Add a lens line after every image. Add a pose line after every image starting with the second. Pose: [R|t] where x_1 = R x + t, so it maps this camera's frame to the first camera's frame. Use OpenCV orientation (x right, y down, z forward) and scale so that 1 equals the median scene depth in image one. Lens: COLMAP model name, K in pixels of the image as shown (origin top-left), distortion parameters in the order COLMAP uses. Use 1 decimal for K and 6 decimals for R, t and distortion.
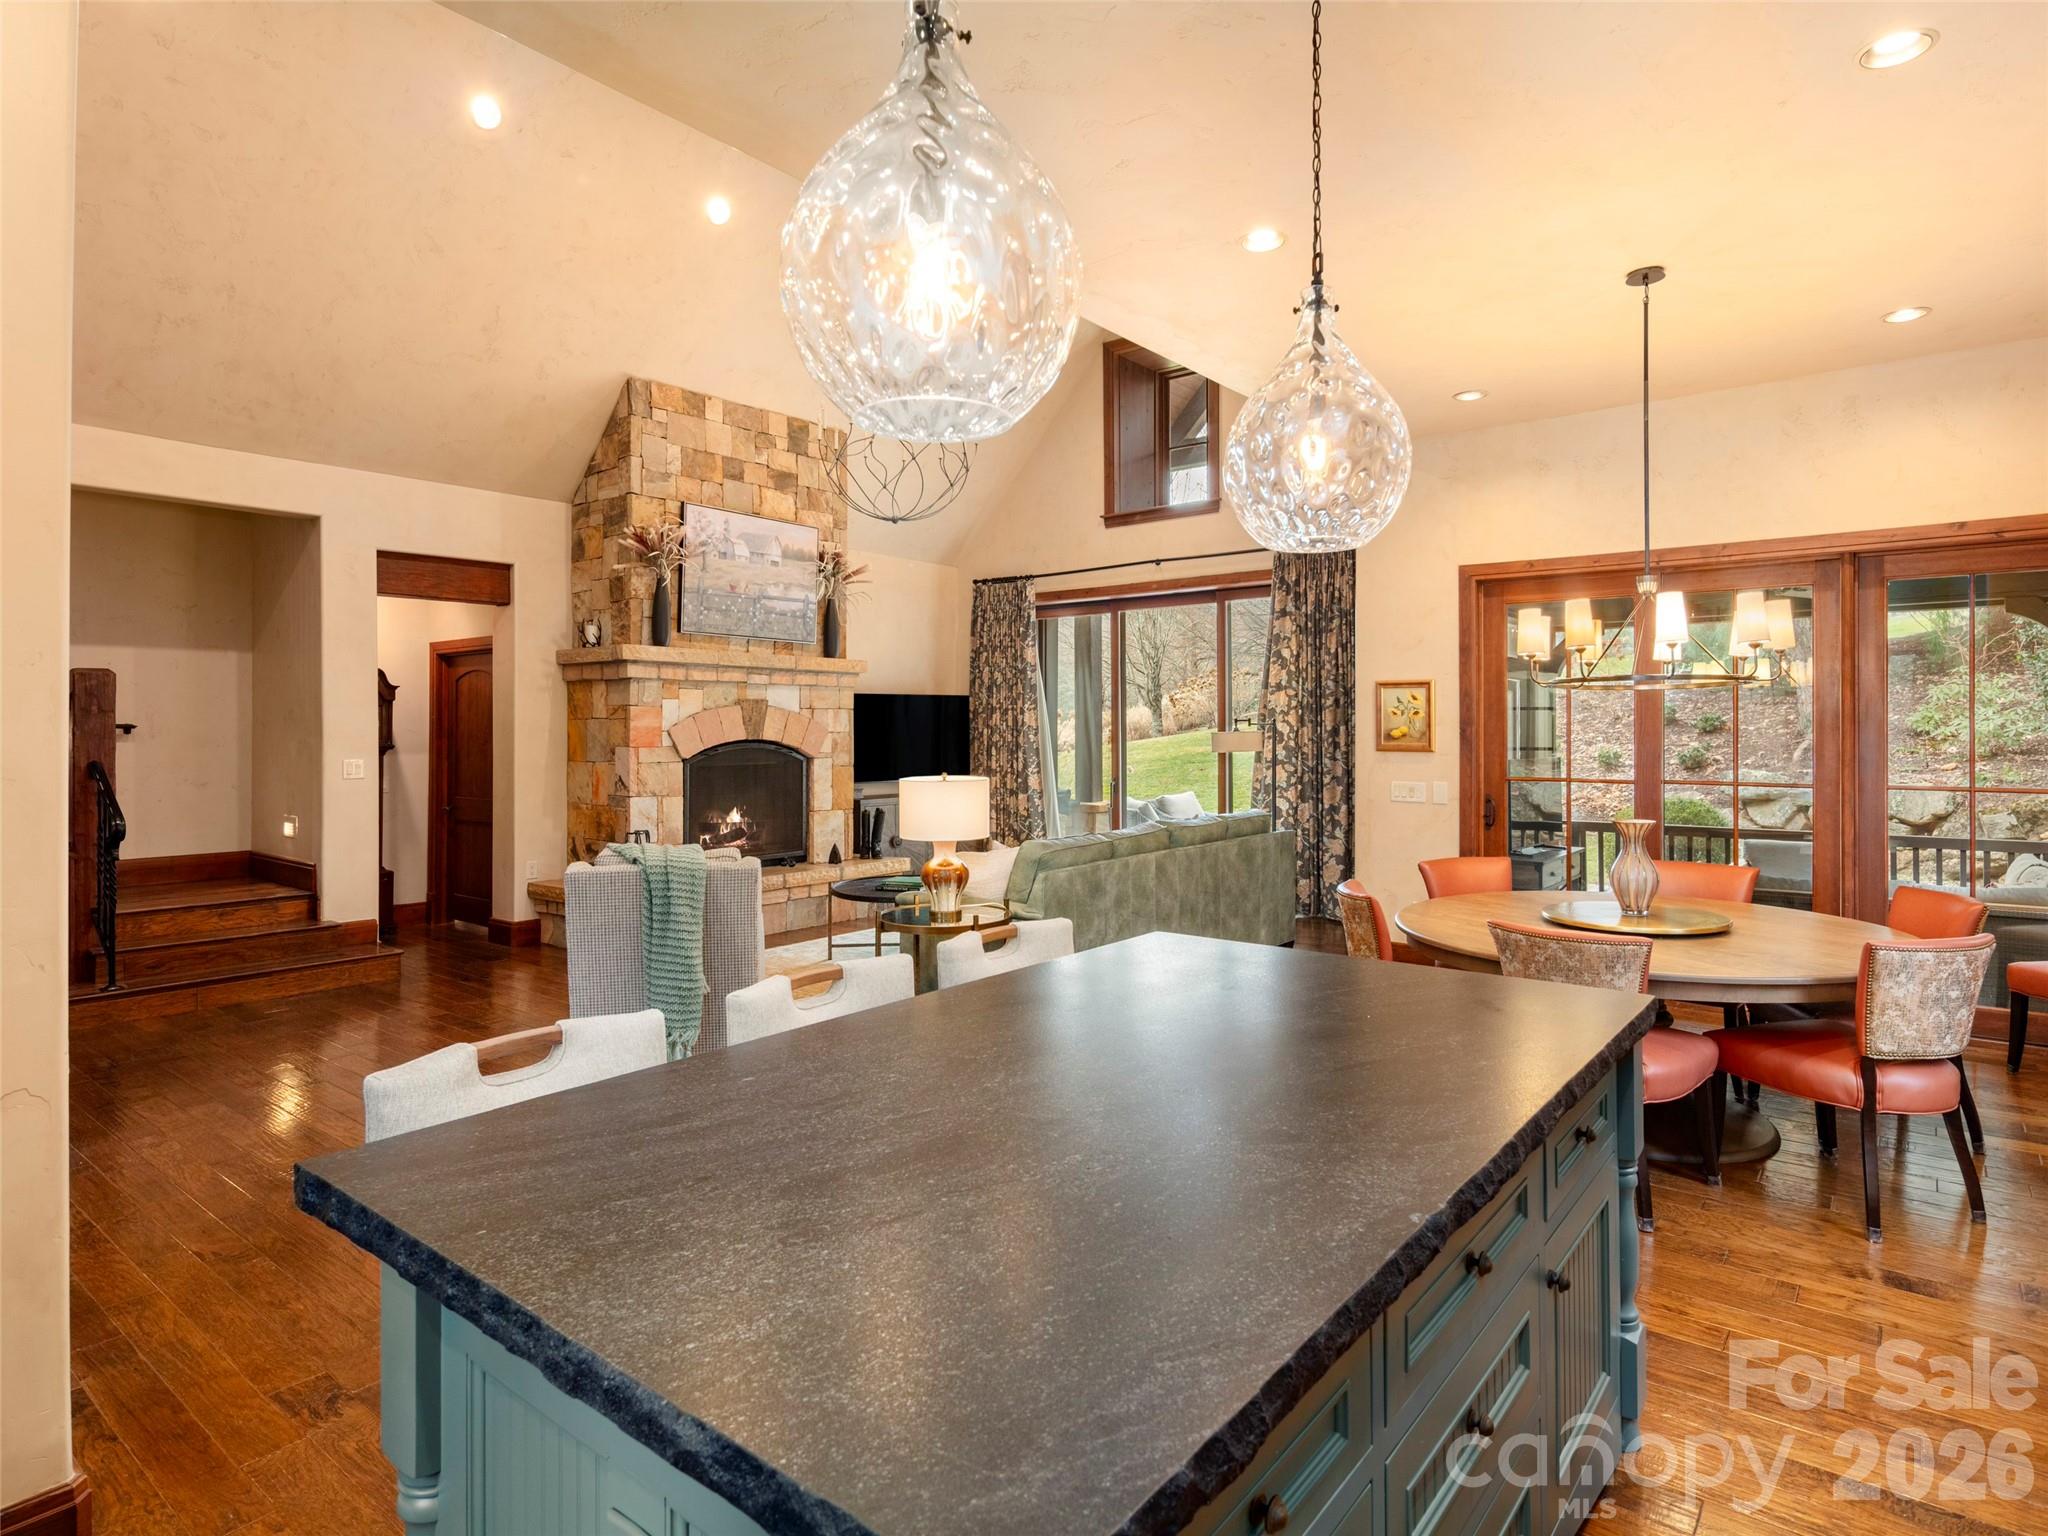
lens RADIAL K [[1124.3, 0, 1040.0], [0, 1124.3, 717.1], [0, 0, 1]] dist [0.005829, -0.002592]
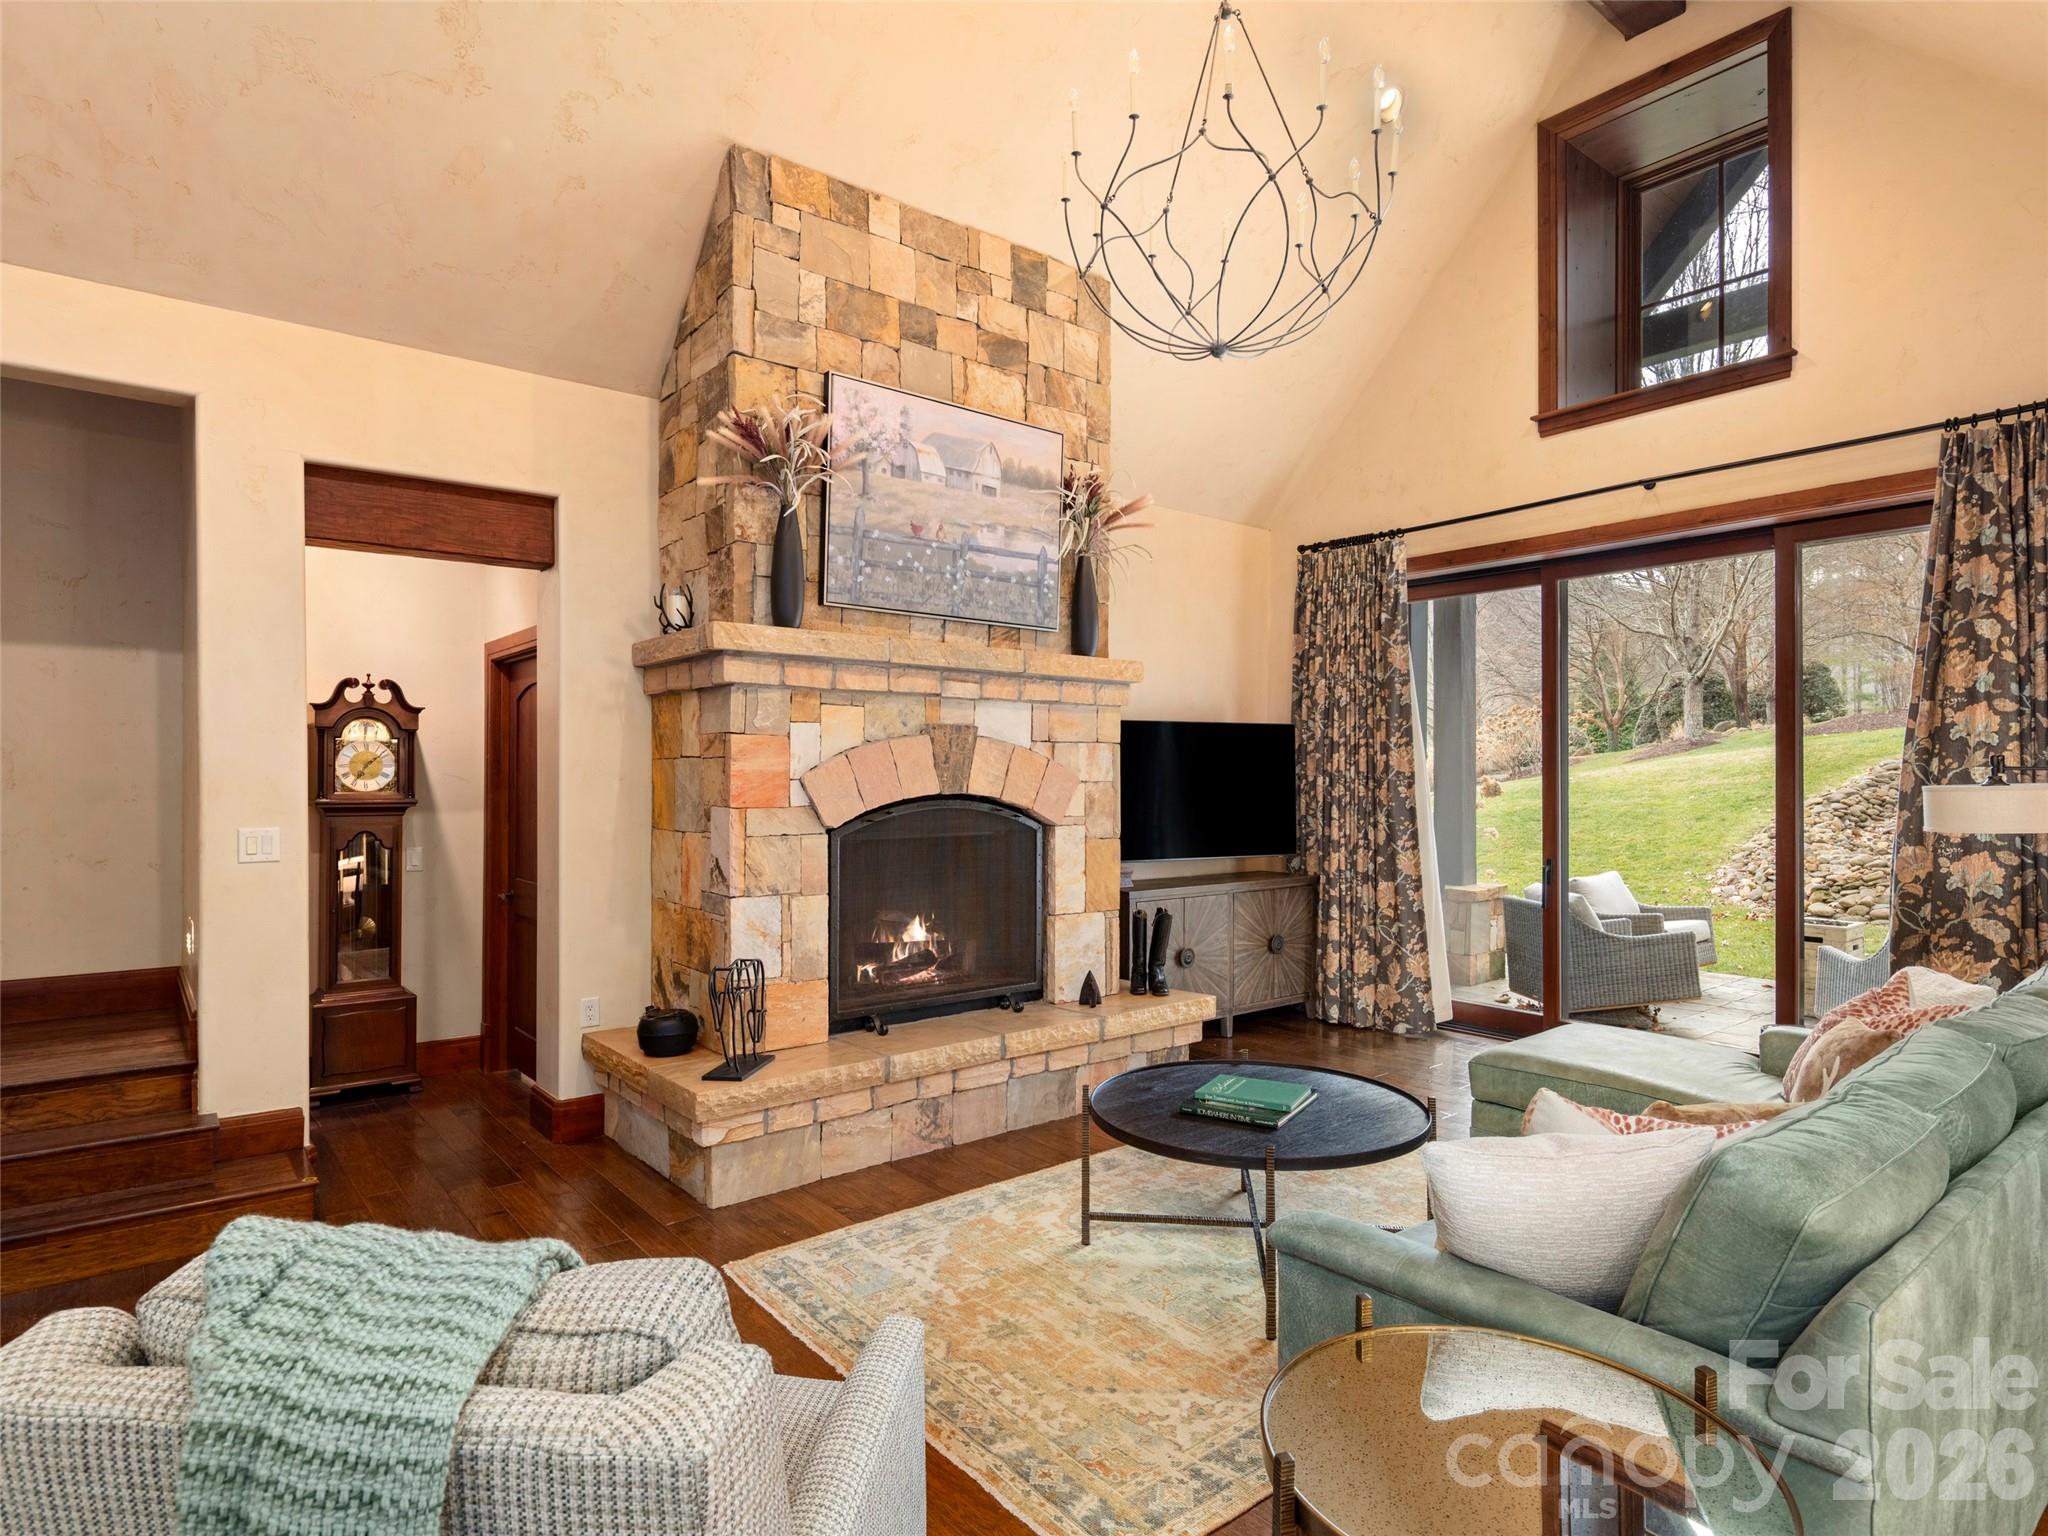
lens RADIAL K [[1124.3, 0, 1027.9], [0, 1124.3, 772.5], [0, 0, 1]] dist [0.005829, -0.002592]
pose [[0.974687, 0.002769, -0.223555, -0.087804], [-0.000905, 0.999964, 0.008440, 0.003838], [0.223570, -0.008024, 0.974655, 0.445478]]
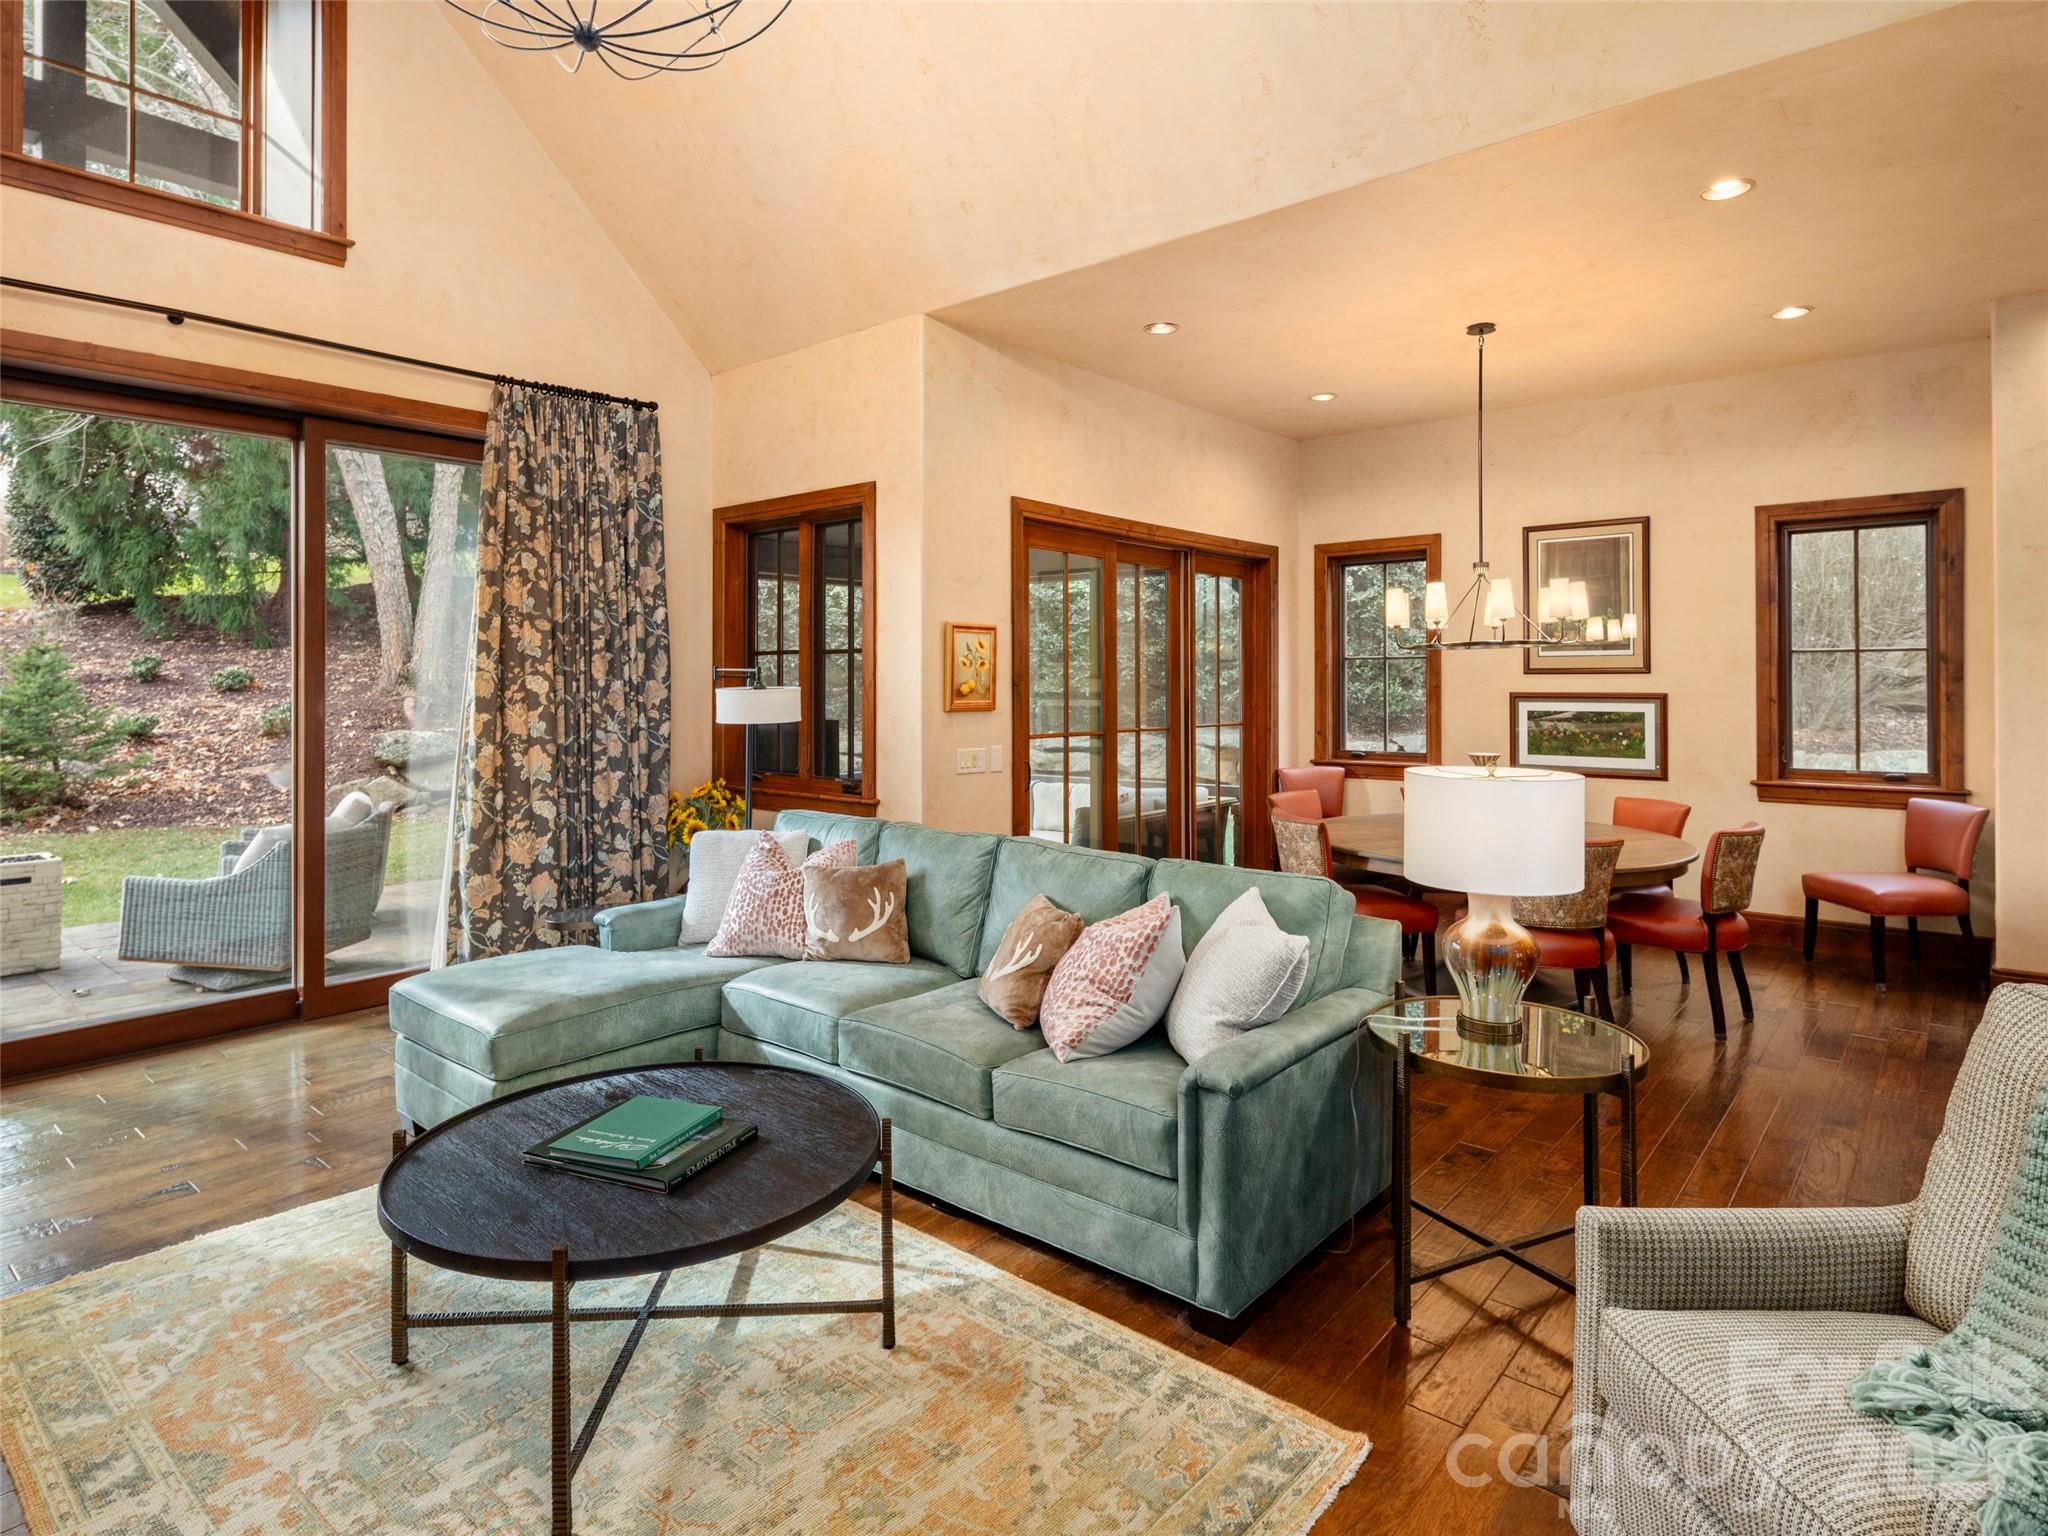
lens RADIAL K [[1124.3, 0, 1002.0], [0, 1124.3, 676.5], [0, 0, 1]] dist [0.005829, -0.002592]
pose [[0.046948, 0.006211, 0.998878, -0.395301], [-0.006926, 0.999959, -0.005892, 0.008280], [-0.998873, -0.006641, 0.046989, 0.769146]]
